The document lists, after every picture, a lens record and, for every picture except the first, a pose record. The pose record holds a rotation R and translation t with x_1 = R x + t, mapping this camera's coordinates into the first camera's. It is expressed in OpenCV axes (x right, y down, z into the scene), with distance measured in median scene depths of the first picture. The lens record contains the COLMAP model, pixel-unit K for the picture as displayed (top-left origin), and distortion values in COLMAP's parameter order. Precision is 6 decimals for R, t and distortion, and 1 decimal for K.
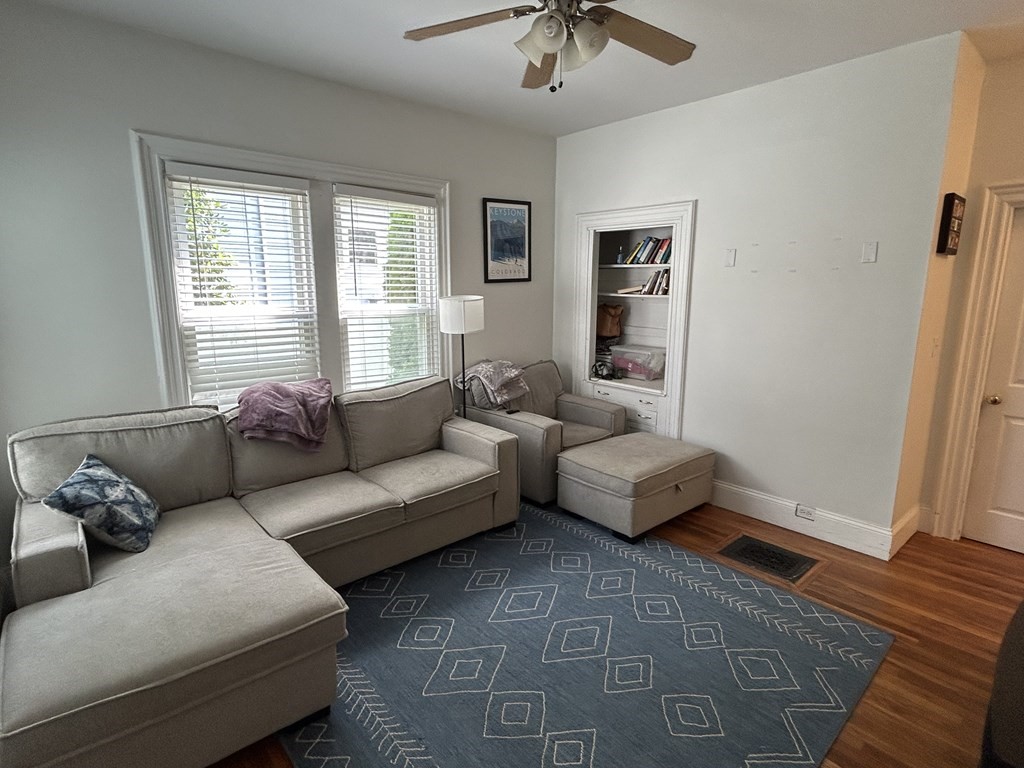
lens RADIAL K [[538.6, 0, 512.0], [0, 538.6, 384.0], [0, 0, 1]] dist [0.001617, -0.000413]
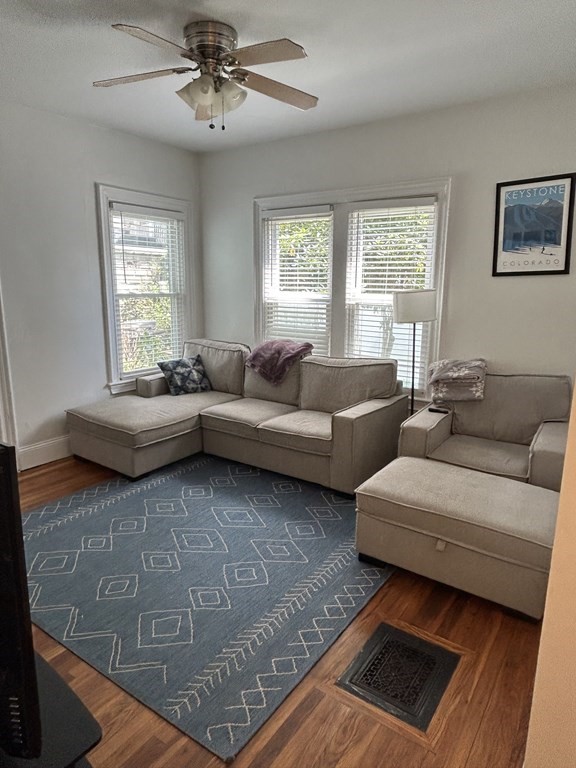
lens RADIAL K [[487.9, 0, 288.0], [0, 487.9, 384.0], [0, 0, 1]] dist [-0.017280, -0.001780]
pose [[0.223804, 0.201368, -0.953605, 0.973066], [-0.177603, 0.970468, 0.163246, -0.113783], [0.958316, 0.132828, 0.252958, 0.660703]]
